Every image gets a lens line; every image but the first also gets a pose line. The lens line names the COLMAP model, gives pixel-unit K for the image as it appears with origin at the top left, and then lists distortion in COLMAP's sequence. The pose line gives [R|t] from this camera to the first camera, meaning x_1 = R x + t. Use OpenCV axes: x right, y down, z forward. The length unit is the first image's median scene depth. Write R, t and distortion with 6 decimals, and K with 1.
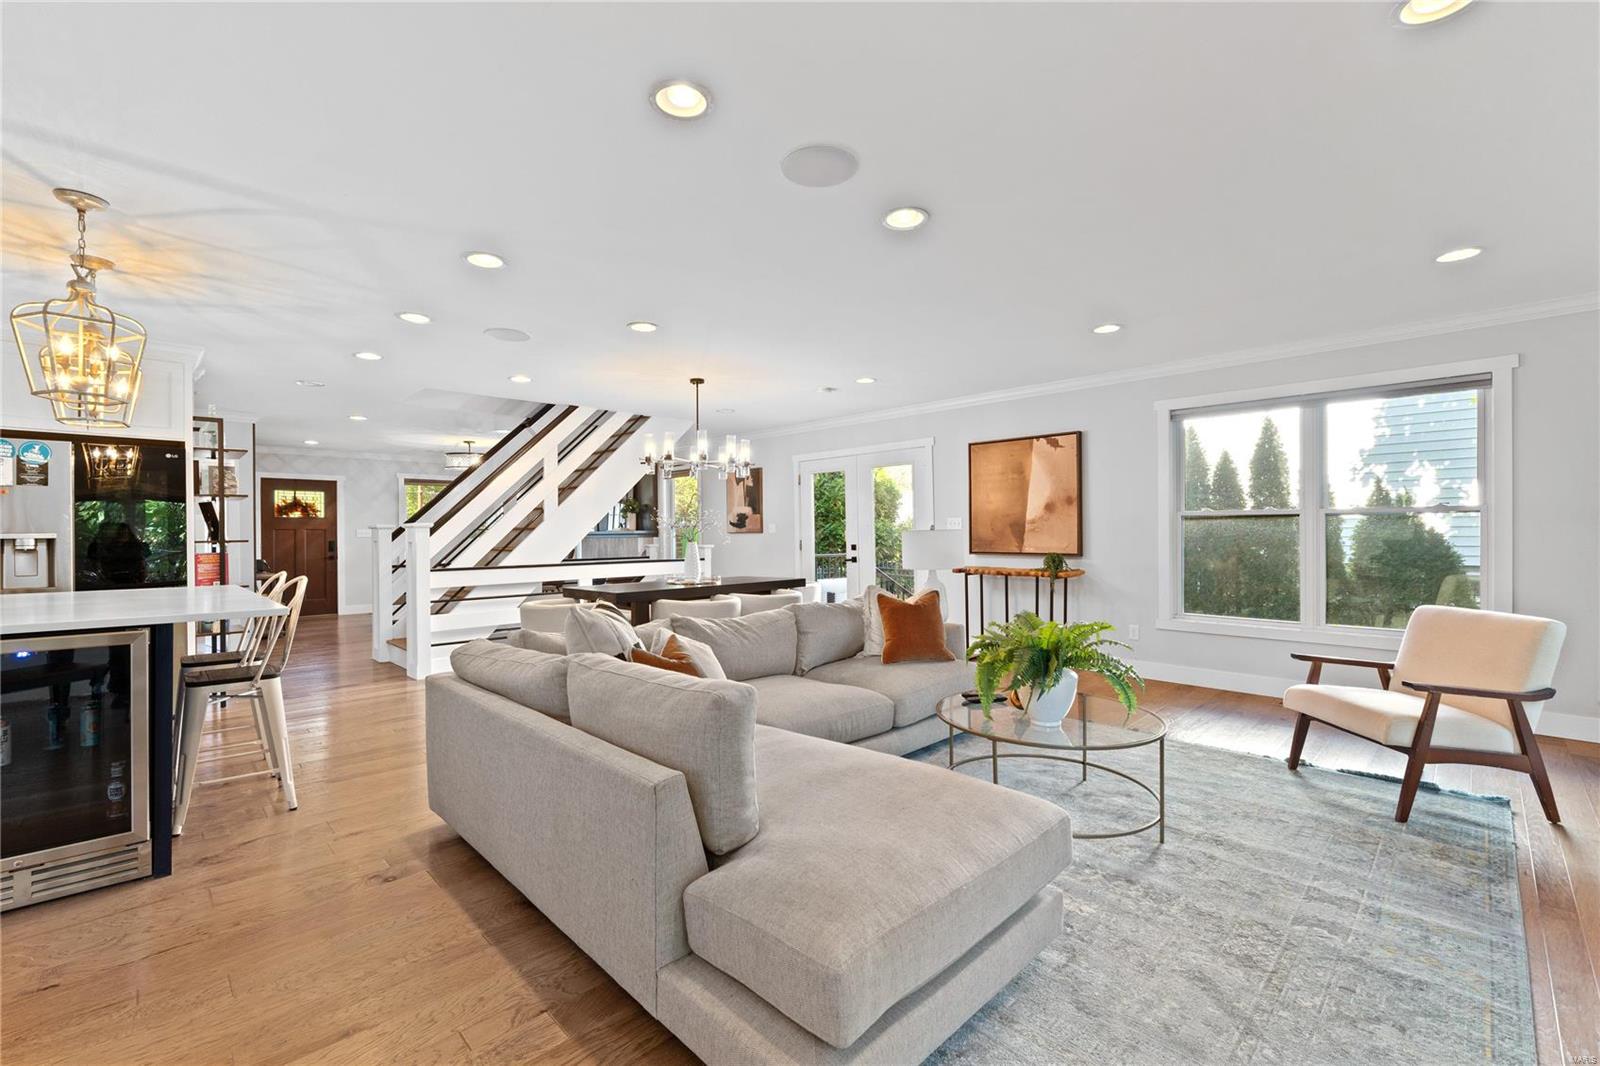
lens RADIAL K [[678.9, 0, 796.1], [0, 678.9, 535.7], [0, 0, 1]] dist [-0.002214, -0.000667]
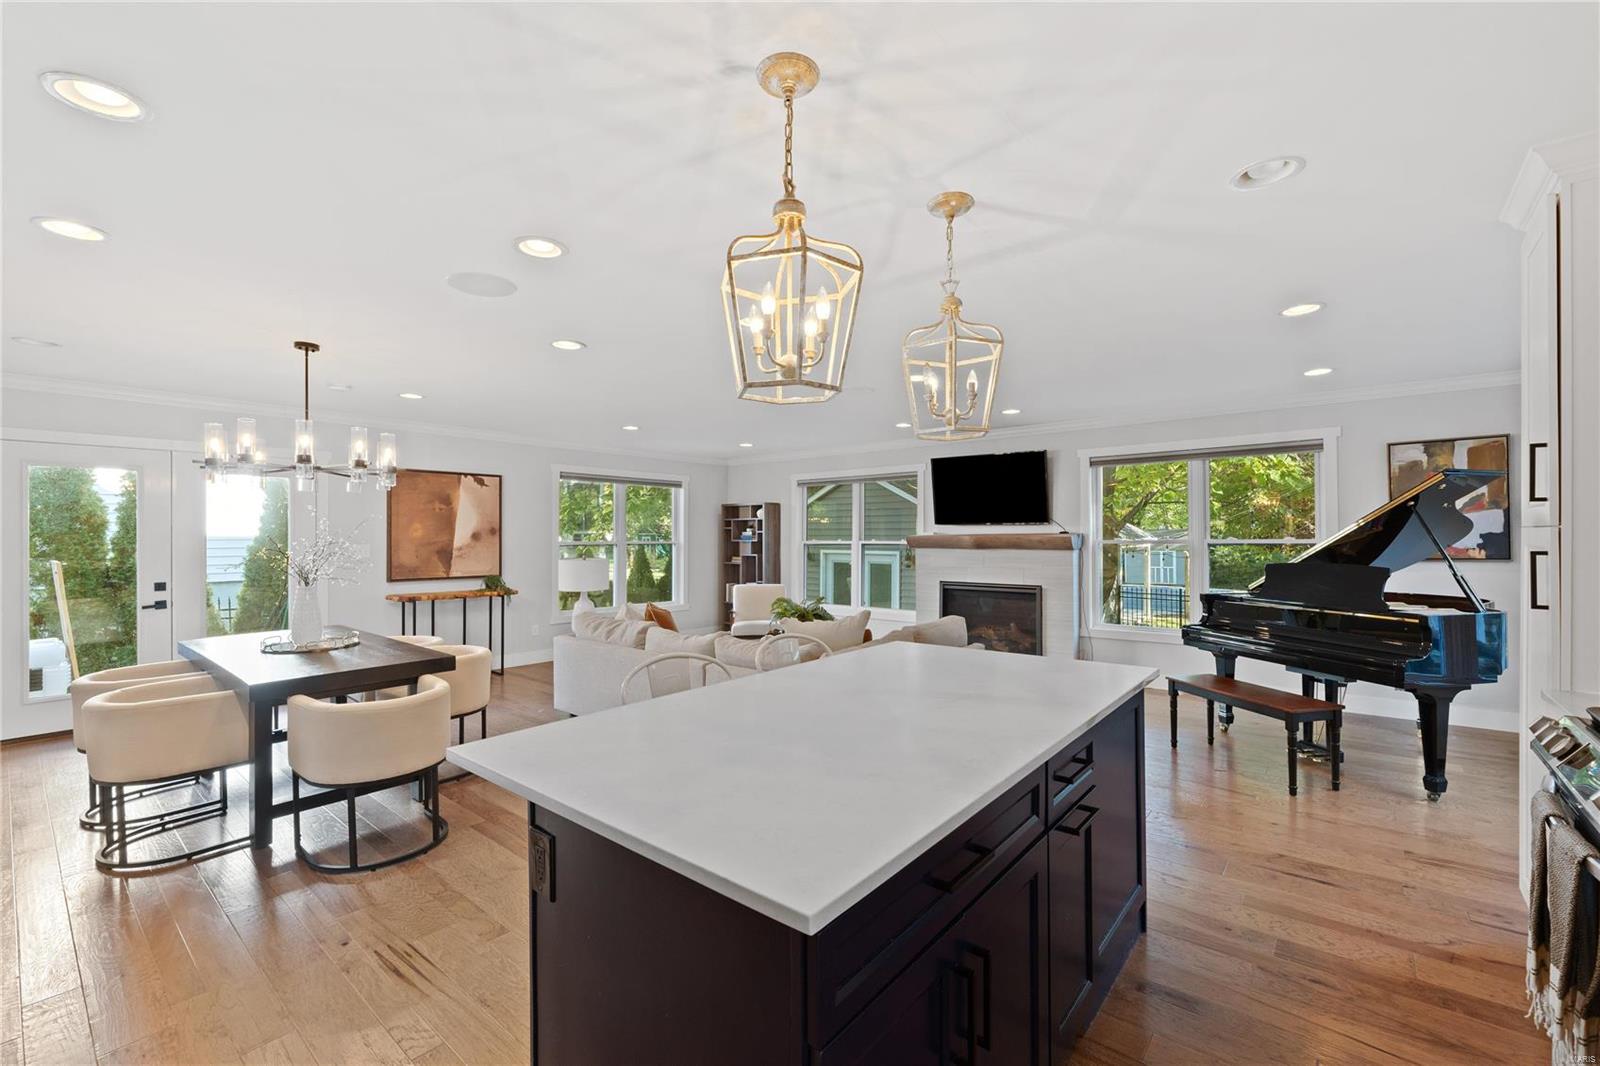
lens RADIAL K [[672.6, 0, 800.6], [0, 672.6, 527.7], [0, 0, 1]] dist [-0.003089, -0.000436]
pose [[-0.095783, 0.020880, 0.995183, -0.802172], [0.009278, 0.999755, -0.020083, -0.027720], [-0.995359, 0.007310, -0.095954, 0.541781]]
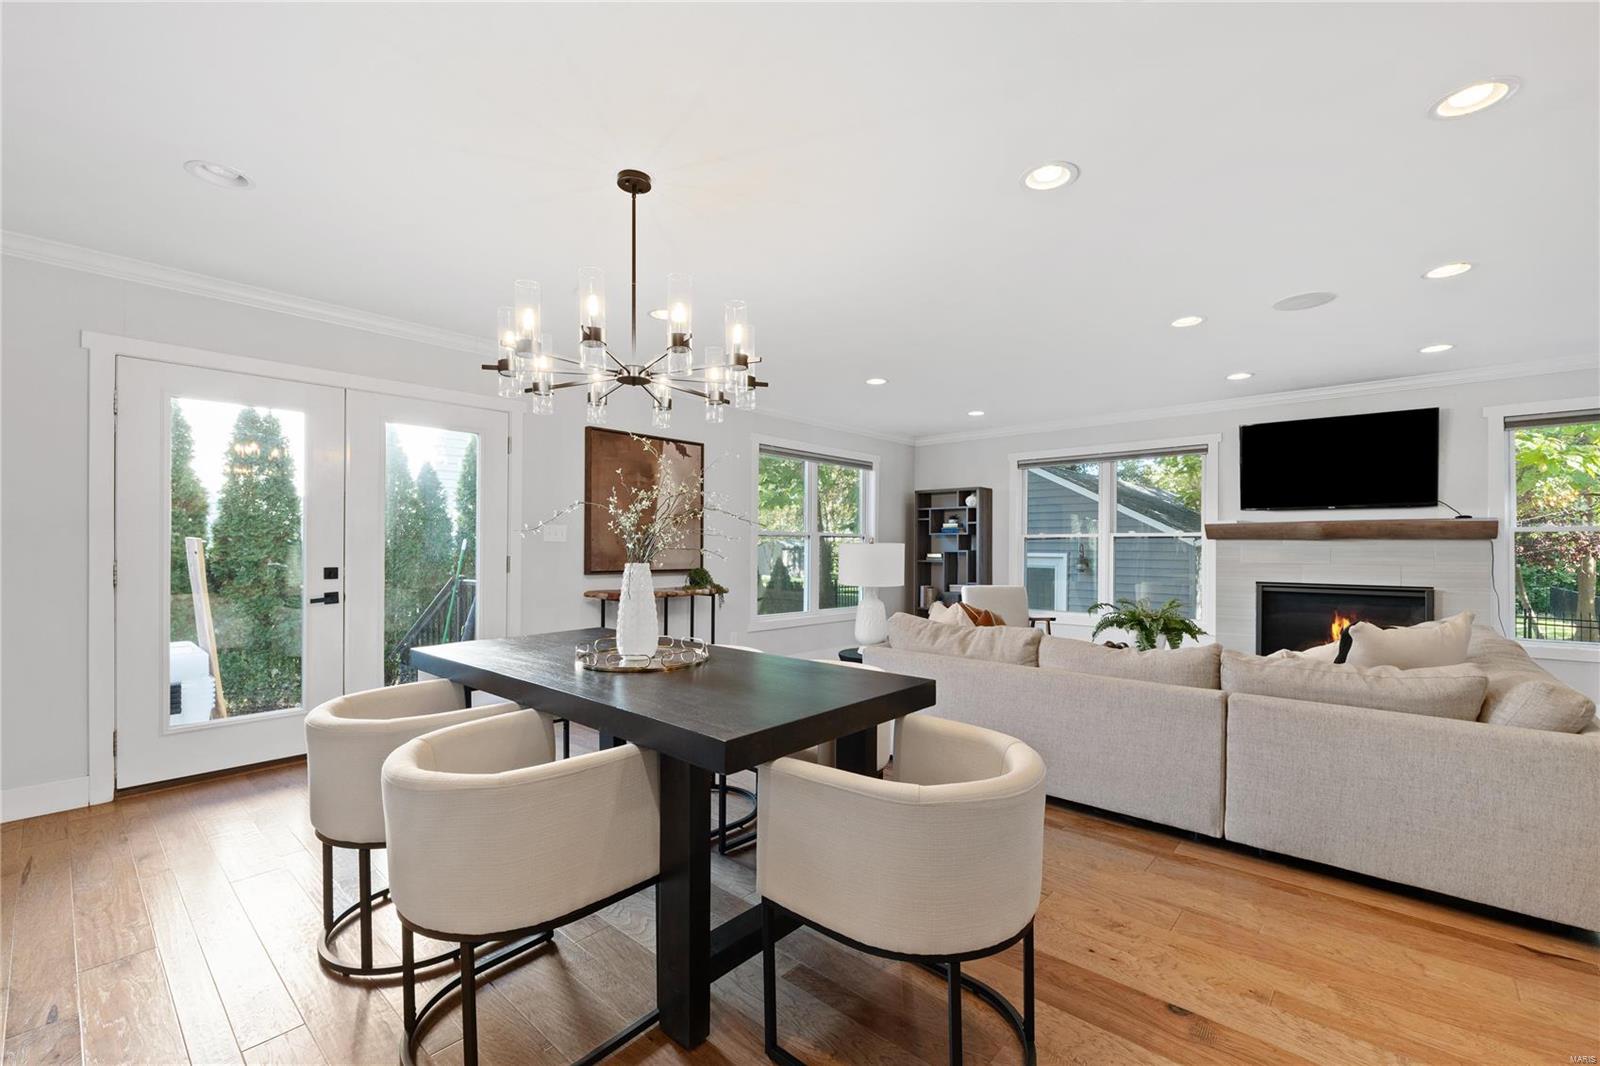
lens RADIAL K [[678.9, 0, 796.1], [0, 678.9, 535.7], [0, 0, 1]] dist [-0.002214, -0.000667]
pose [[-0.056443, 0.025859, 0.998071, -0.535727], [0.002202, 0.999665, -0.025775, 0.004353], [-0.998403, 0.000743, -0.056481, 0.867500]]
